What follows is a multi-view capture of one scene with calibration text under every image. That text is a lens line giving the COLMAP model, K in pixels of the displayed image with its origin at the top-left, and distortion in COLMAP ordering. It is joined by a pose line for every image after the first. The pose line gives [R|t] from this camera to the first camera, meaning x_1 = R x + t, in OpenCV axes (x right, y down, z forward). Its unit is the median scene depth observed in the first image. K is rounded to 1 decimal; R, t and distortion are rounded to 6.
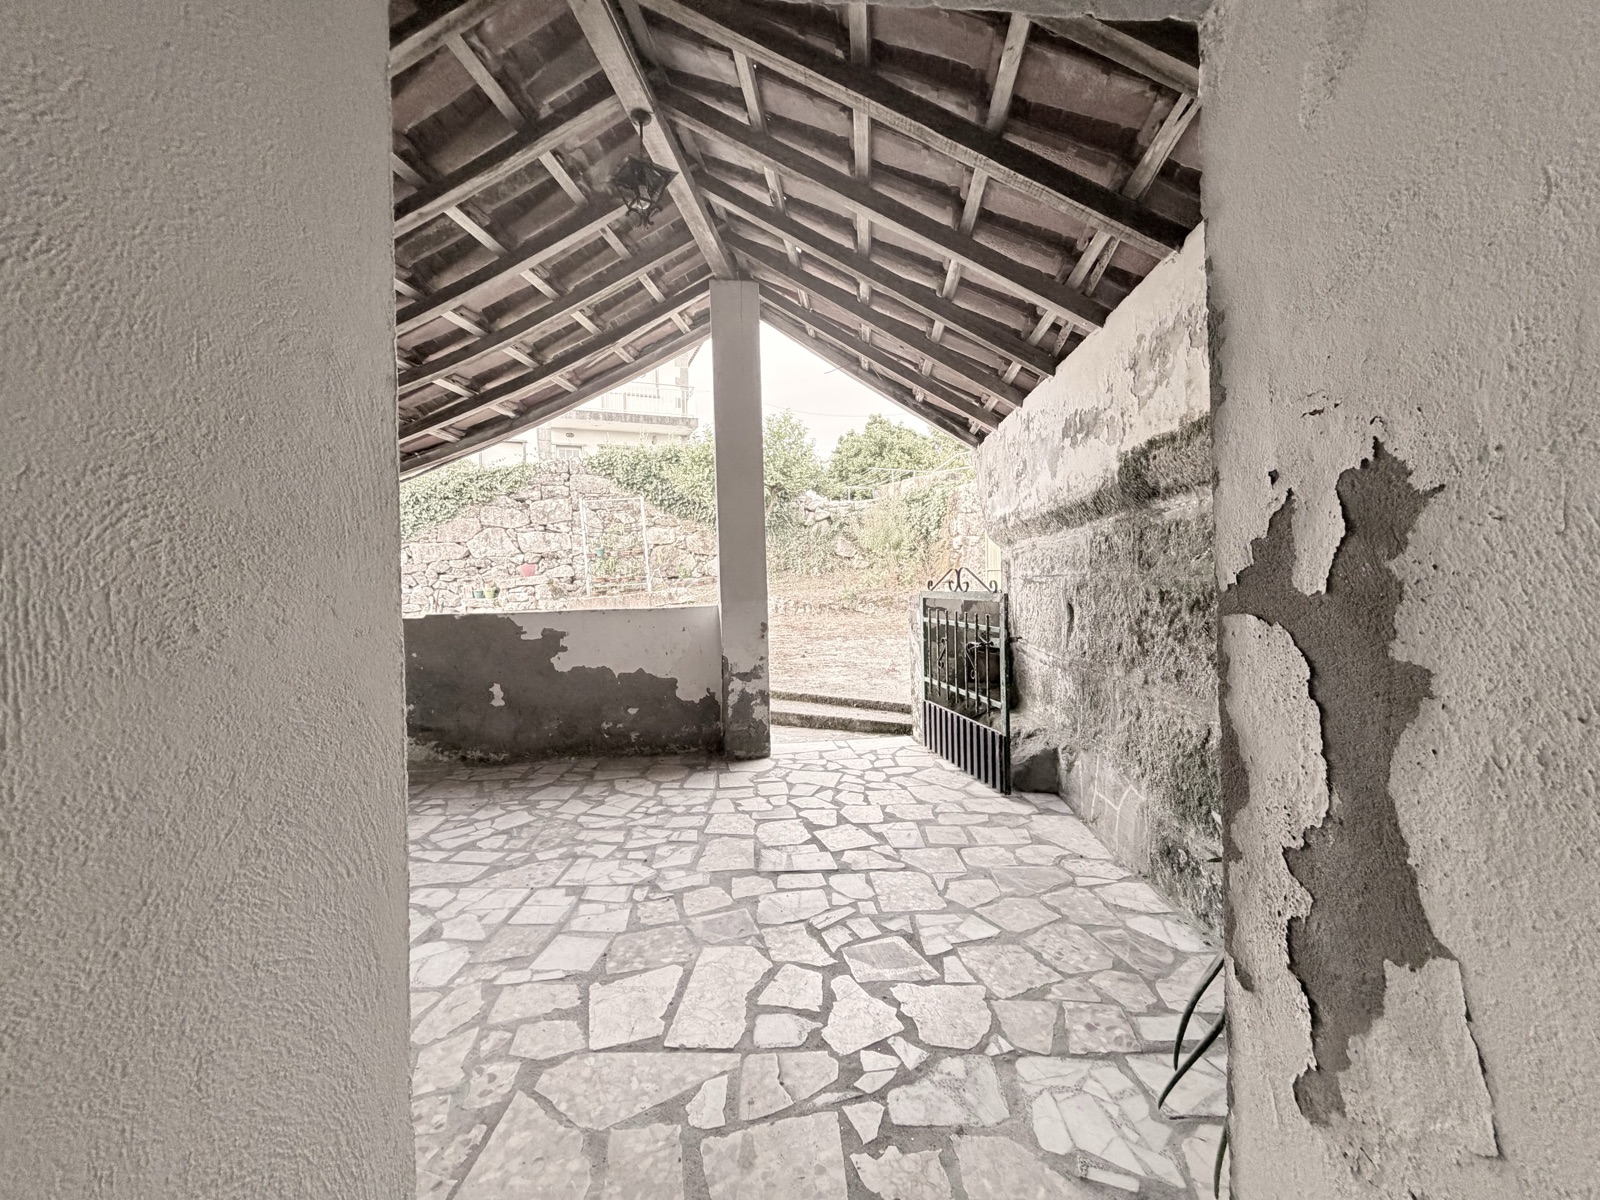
lens RADIAL K [[637.4, 0, 799.7], [0, 637.4, 602.9], [0, 0, 1]] dist [0.001311, 0.000005]
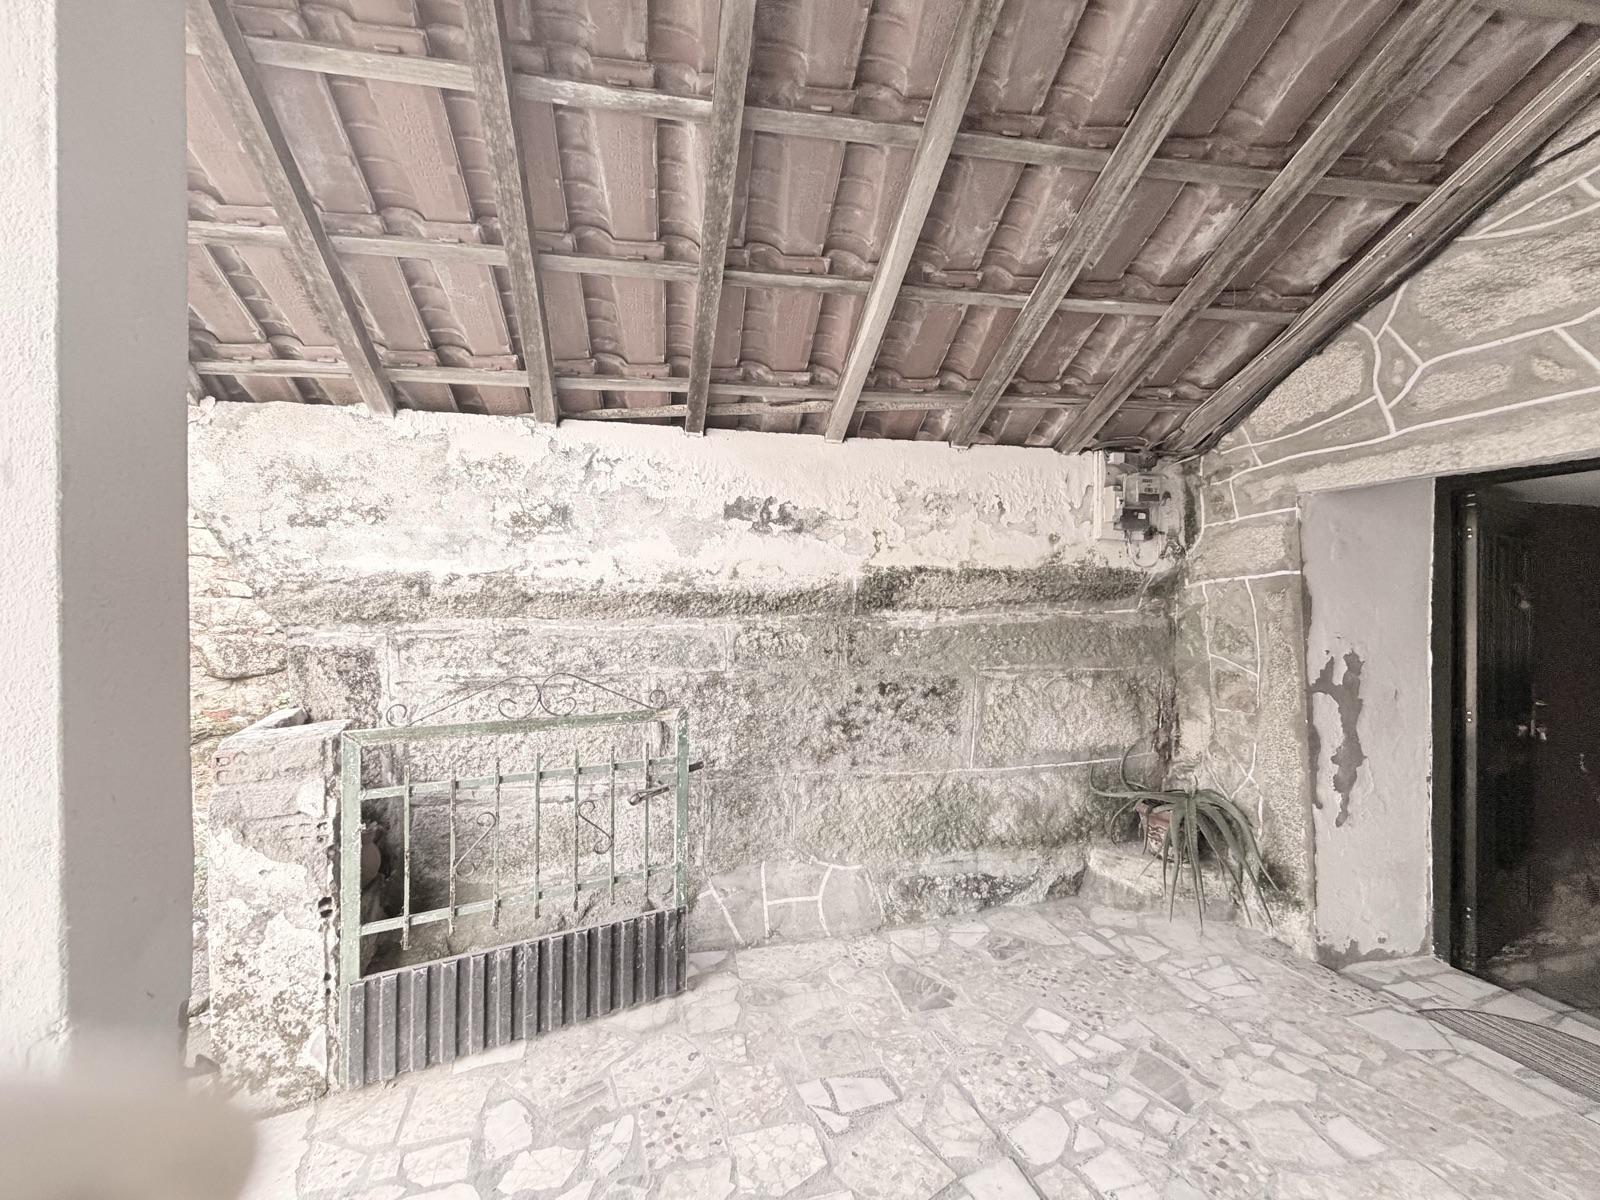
lens RADIAL K [[637.4, 0, 793.2], [0, 637.4, 602.3], [0, 0, 1]] dist [0.001311, 0.000005]
pose [[-0.275703, 0.022124, 0.960988, -0.655069], [0.034875, 0.999307, -0.013001, -0.190002], [-0.960610, 0.029930, -0.276284, 1.721731]]
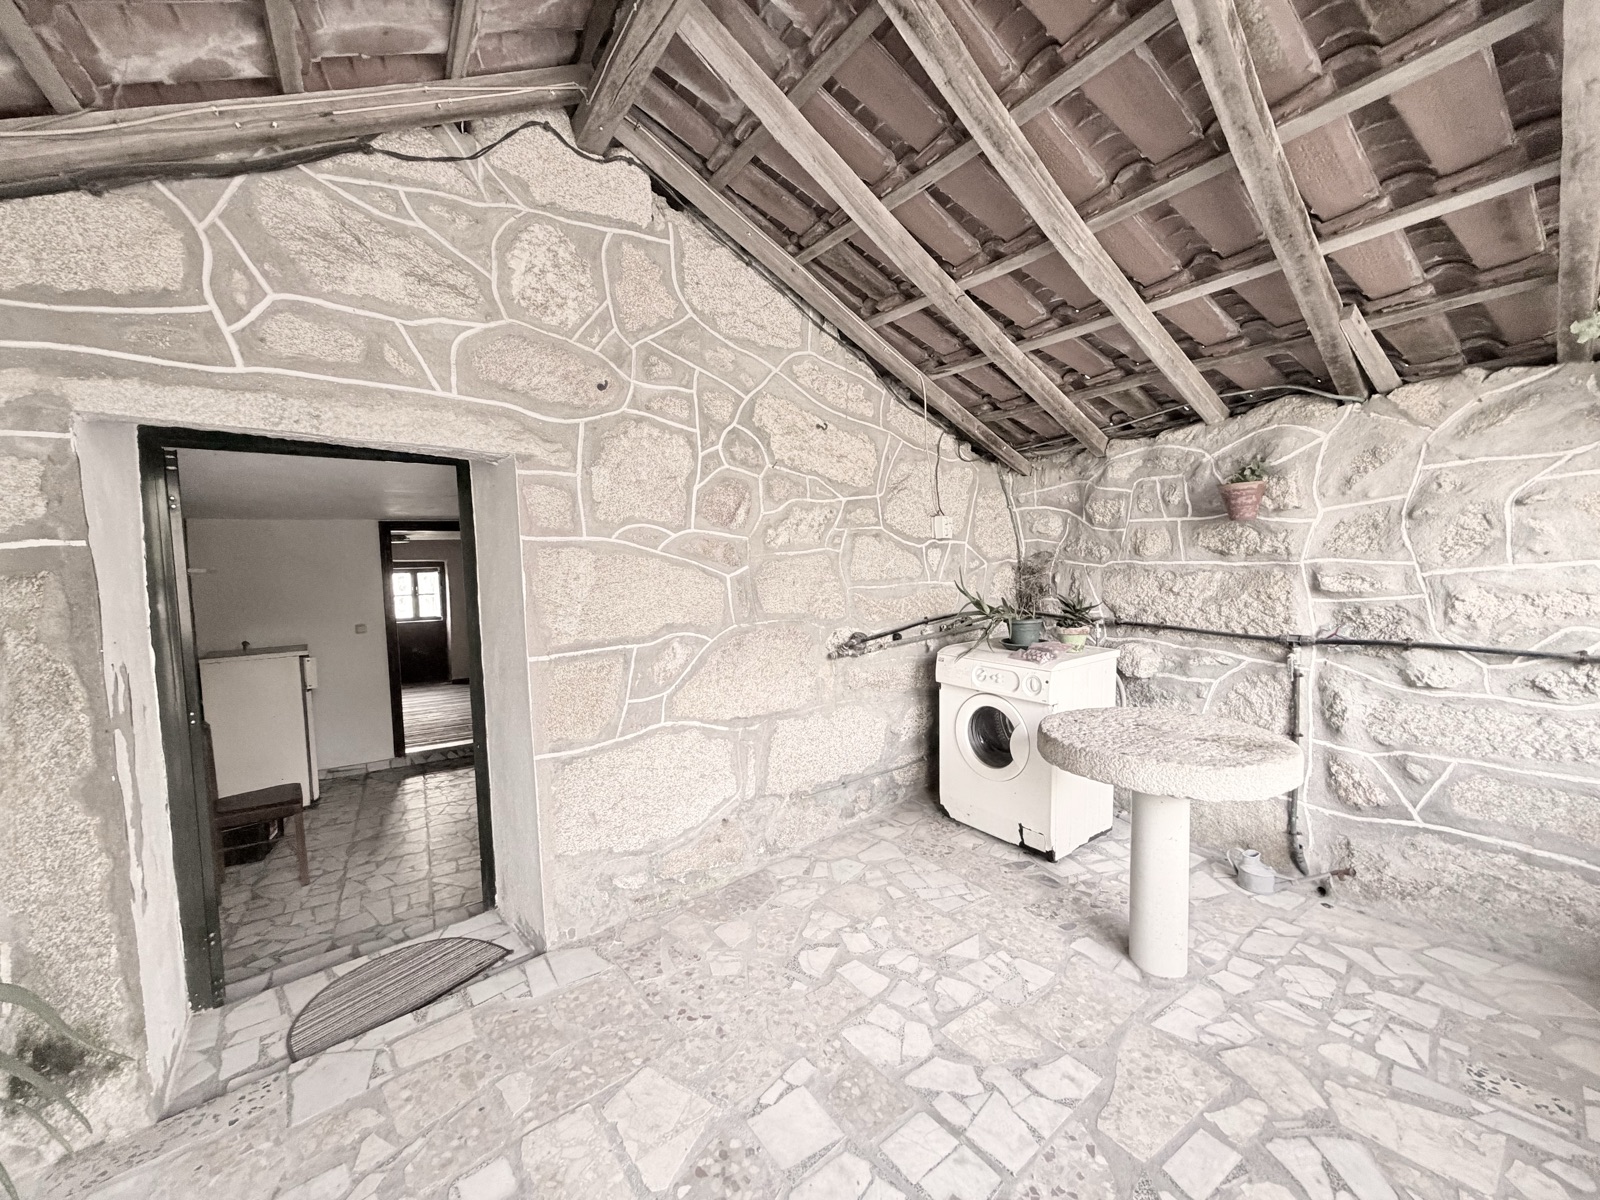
lens RADIAL K [[637.4, 0, 794.0], [0, 637.4, 601.7], [0, 0, 1]] dist [0.001311, 0.000005]
pose [[-0.760073, 0.085287, -0.644217, 0.123280], [0.022427, 0.994202, 0.105162, -0.222136], [0.649451, 0.065483, -0.757579, 1.557374]]
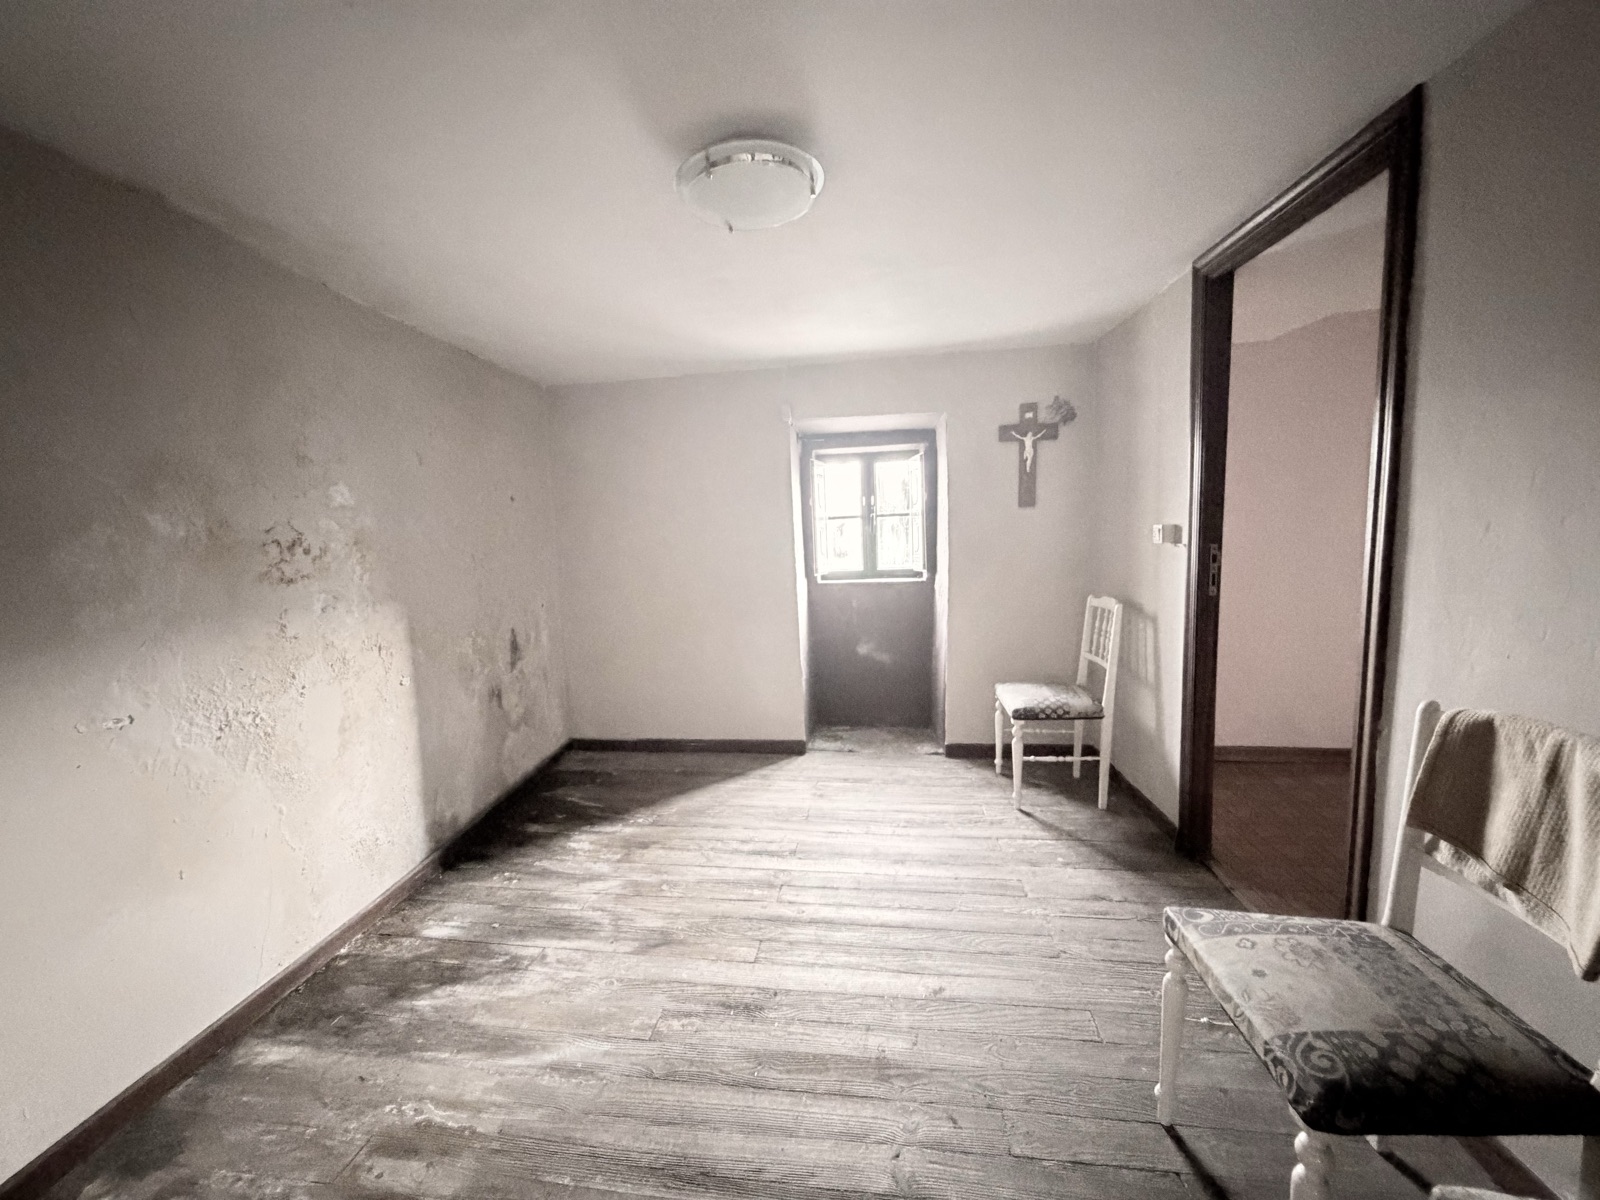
lens RADIAL K [[637.4, 0, 791.3], [0, 637.4, 598.0], [0, 0, 1]] dist [0.001311, 0.000005]
pose [[-0.997830, 0.065547, -0.006154, -0.613252], [0.063902, 0.986770, 0.149002, 0.147250], [0.015840, 0.148286, -0.988818, -2.354829]]
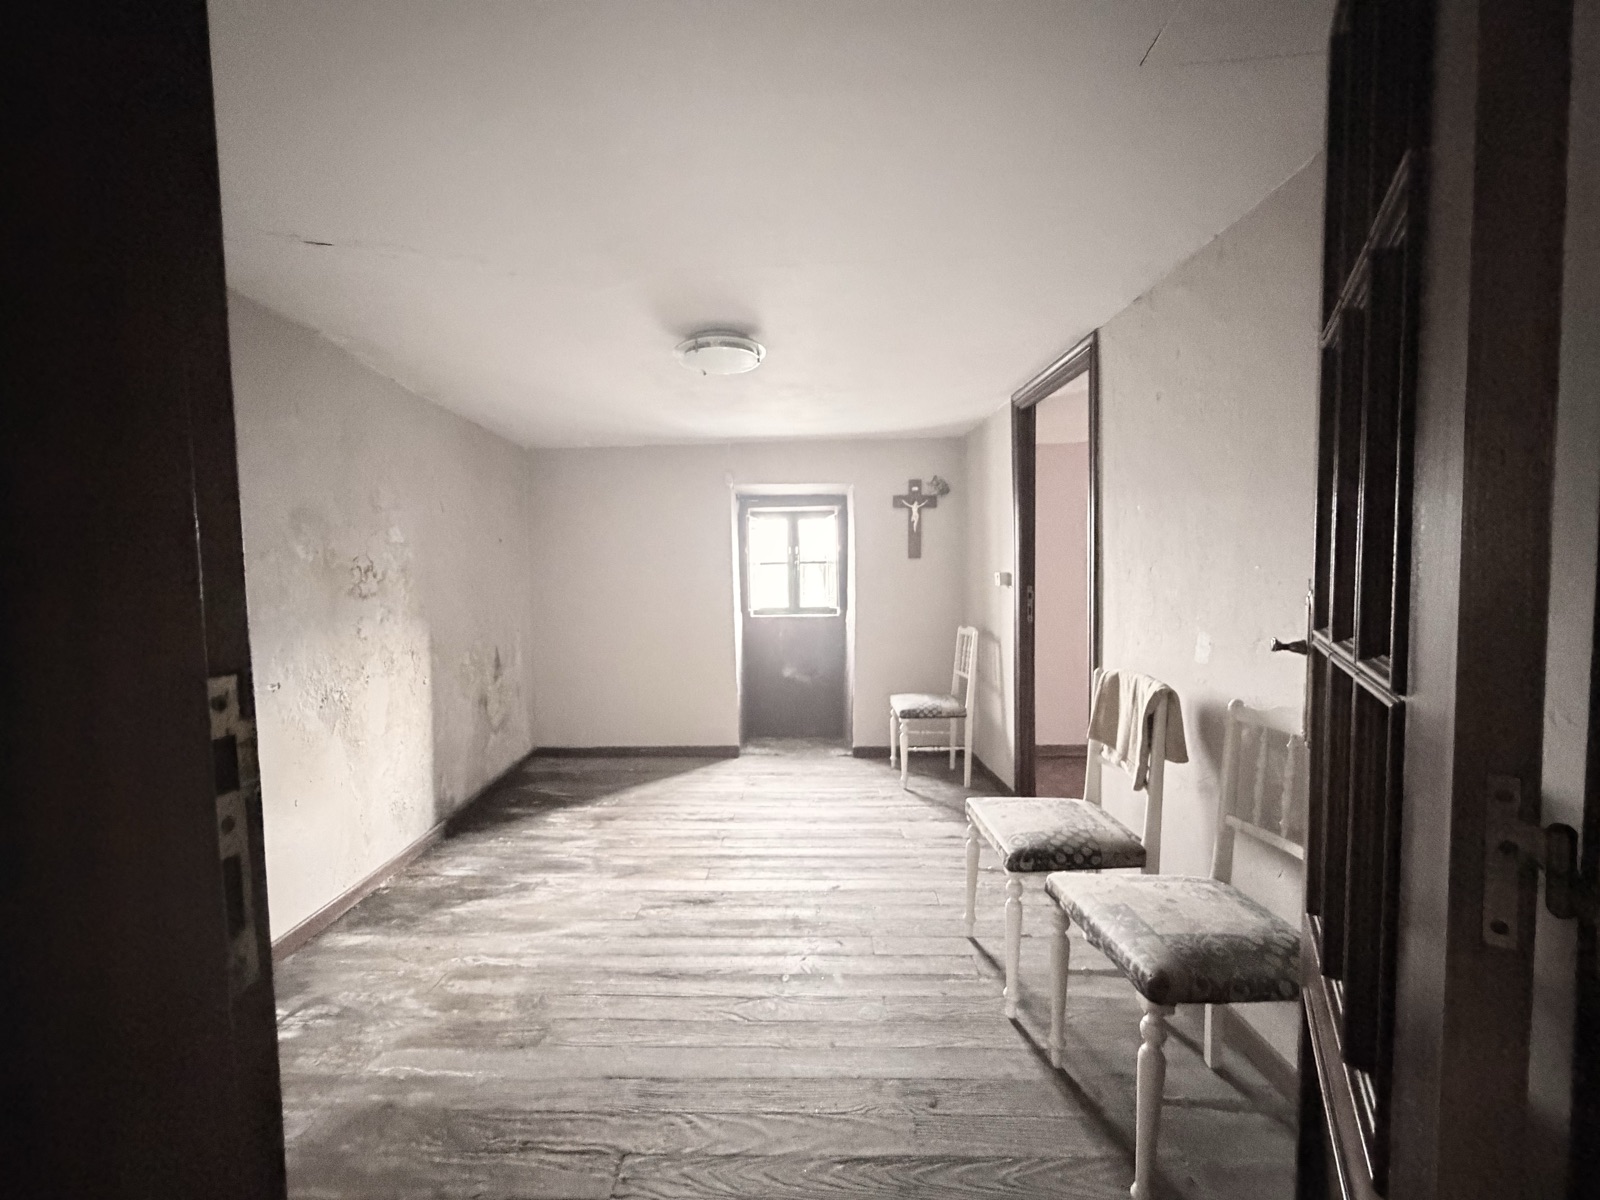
lens RADIAL K [[637.4, 0, 791.5], [0, 637.4, 597.5], [0, 0, 1]] dist [0.001311, 0.000005]
pose [[-0.991119, 0.046114, -0.124723, -0.561269], [0.036580, 0.996307, 0.077681, 0.149721], [0.127845, 0.072429, -0.989146, -1.896548]]
